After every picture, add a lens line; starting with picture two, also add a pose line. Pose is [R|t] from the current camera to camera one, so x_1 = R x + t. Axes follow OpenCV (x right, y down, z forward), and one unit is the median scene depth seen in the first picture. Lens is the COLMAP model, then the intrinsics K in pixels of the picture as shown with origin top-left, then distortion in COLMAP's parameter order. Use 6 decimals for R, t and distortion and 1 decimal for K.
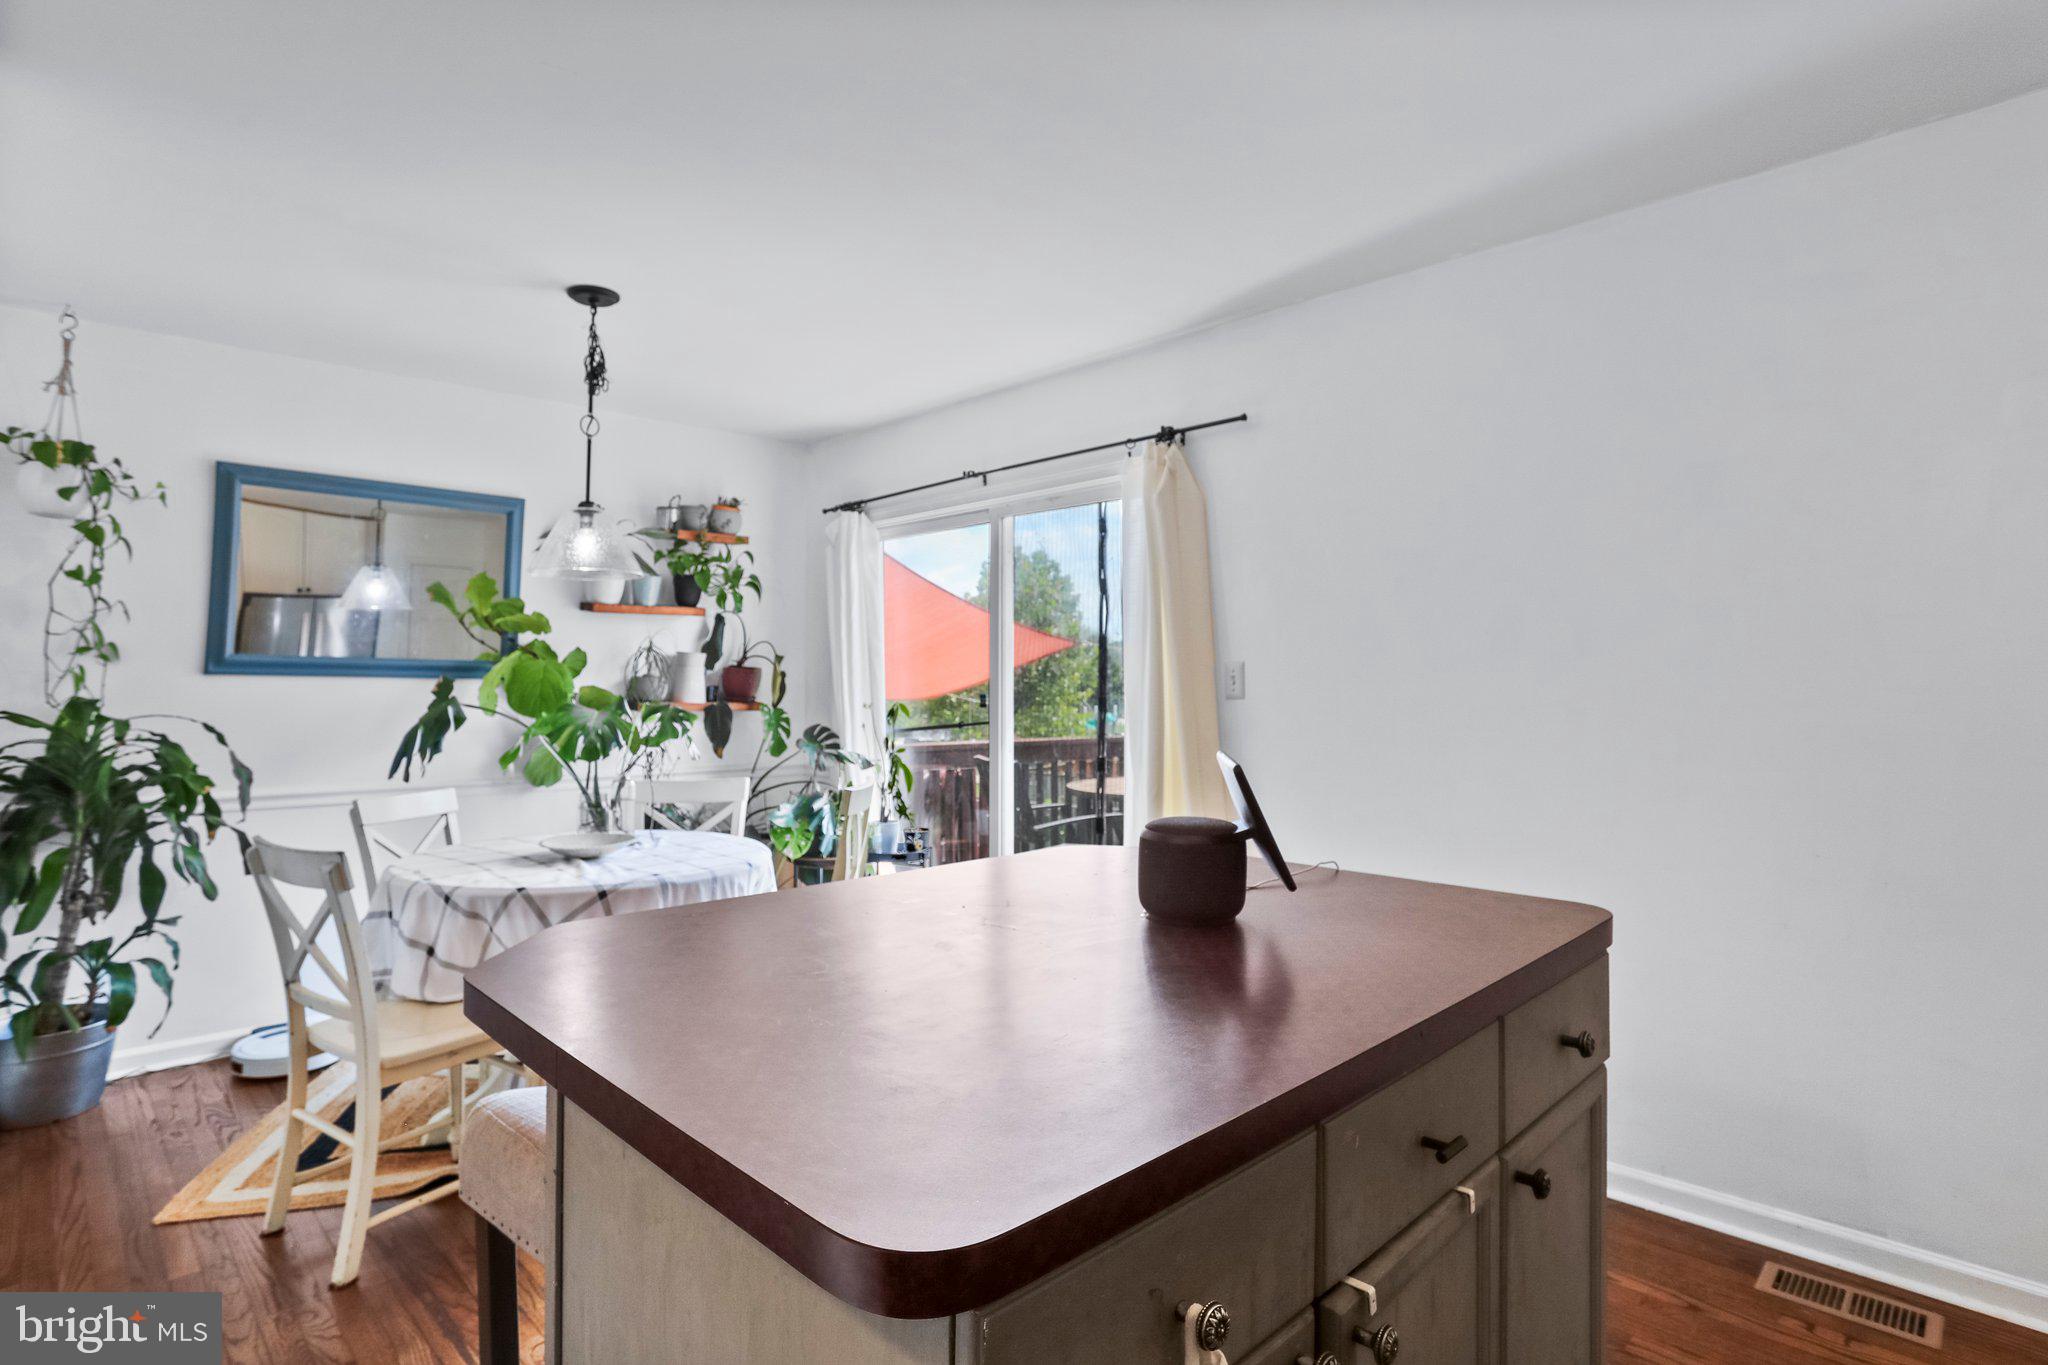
lens RADIAL K [[1113.1, 0, 1022.3], [0, 1113.1, 633.4], [0, 0, 1]] dist [0.000602, 0.000033]
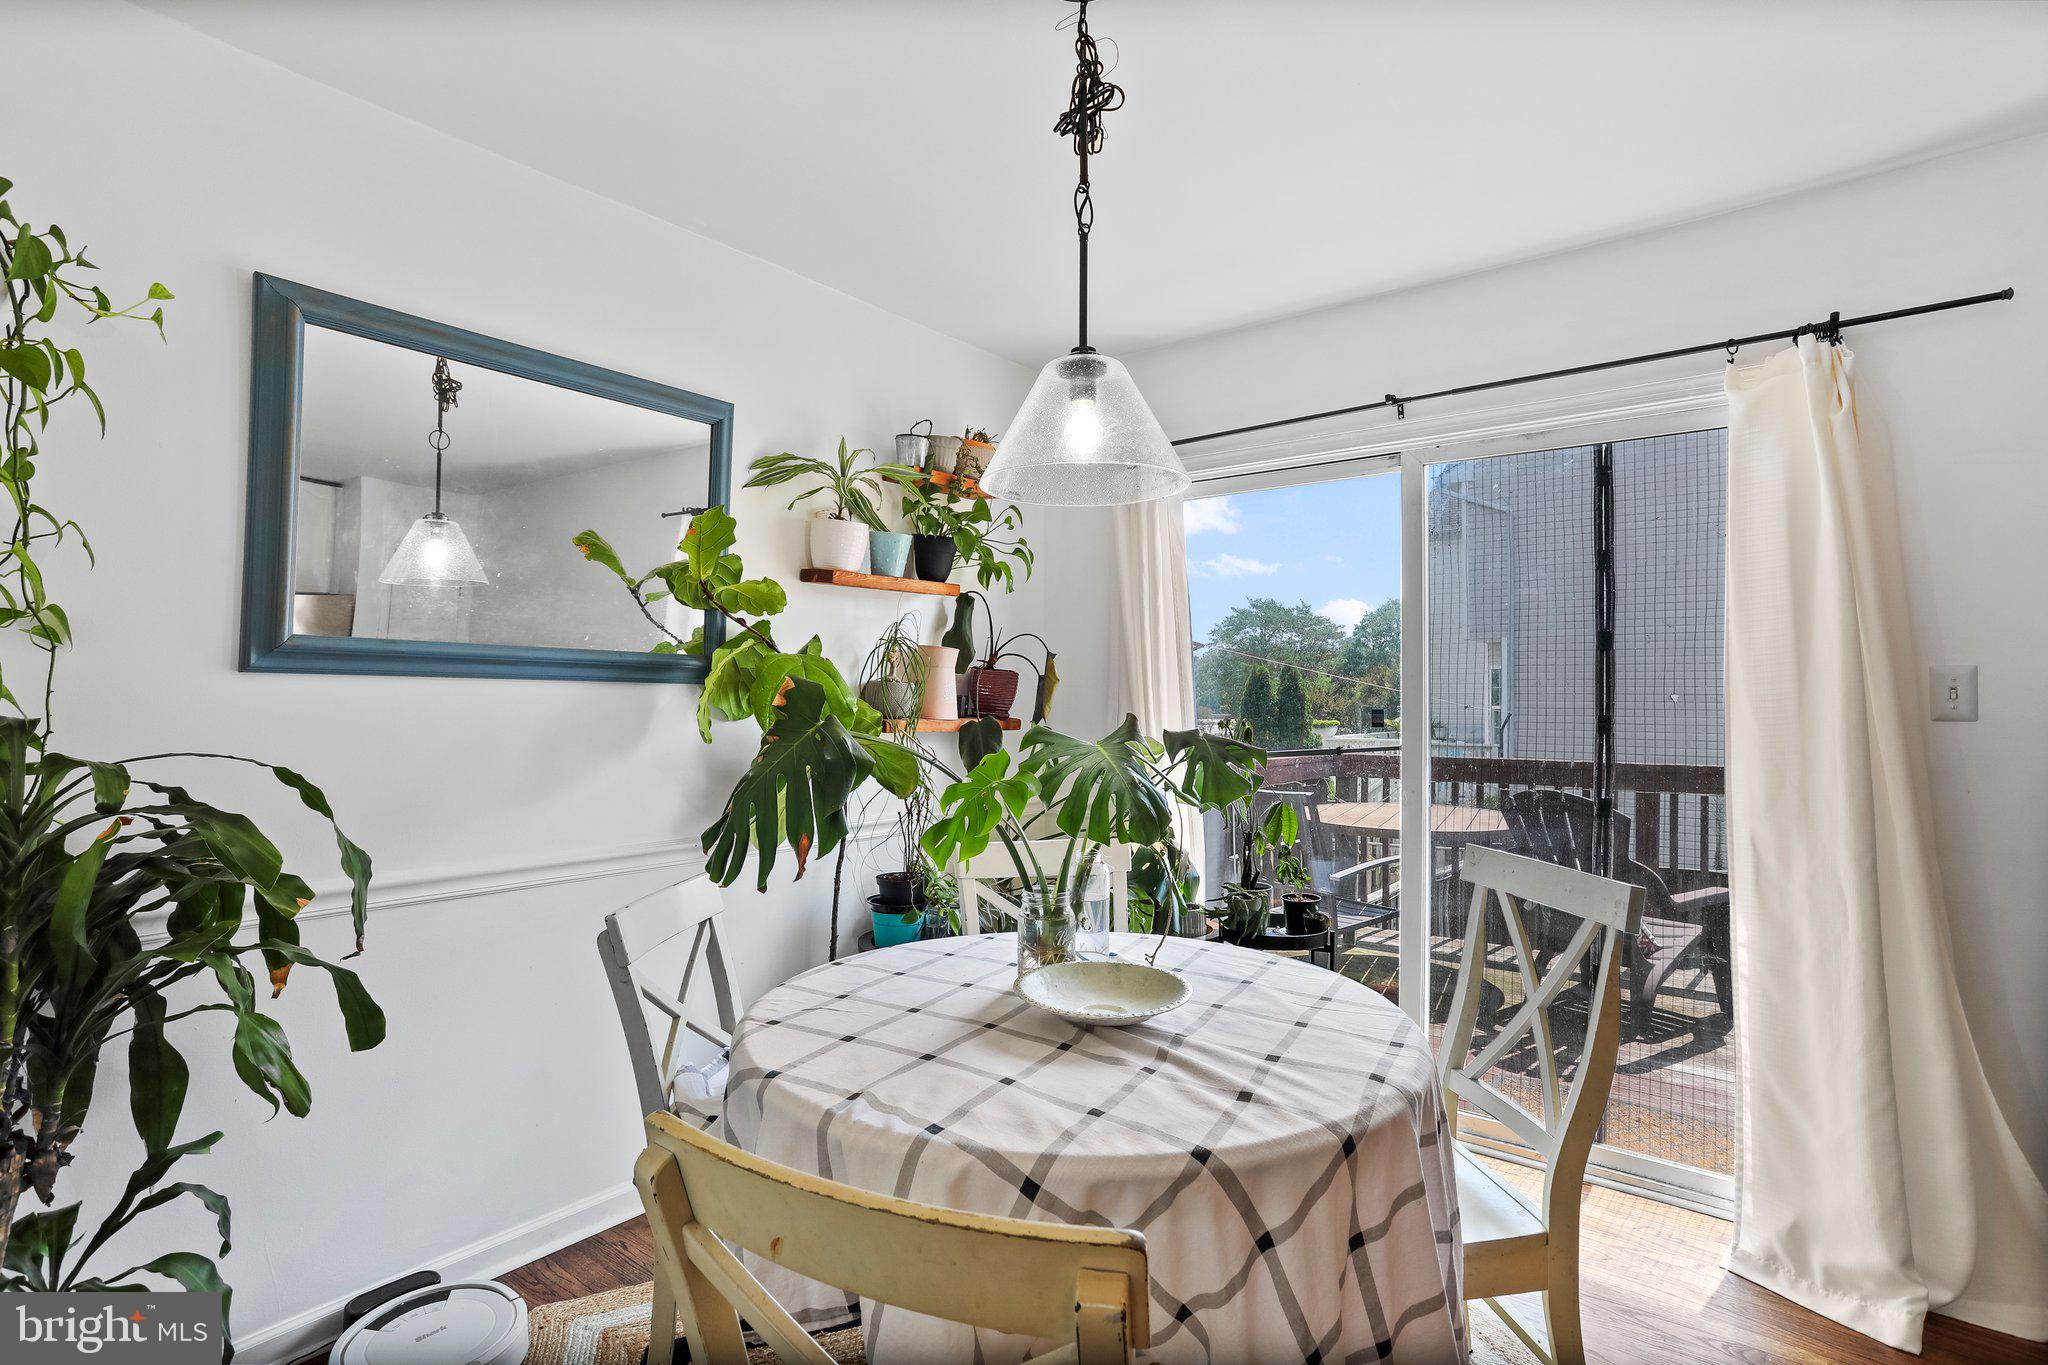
lens RADIAL K [[996.8, 0, 1024.0], [0, 996.8, 682.5], [0, 0, 1]] dist [-0.002830, 0.000397]
pose [[0.987838, 0.006750, 0.155338, -0.462050], [-0.012334, 0.999311, 0.035008, 0.022203], [-0.154994, -0.036498, 0.987241, 0.496222]]
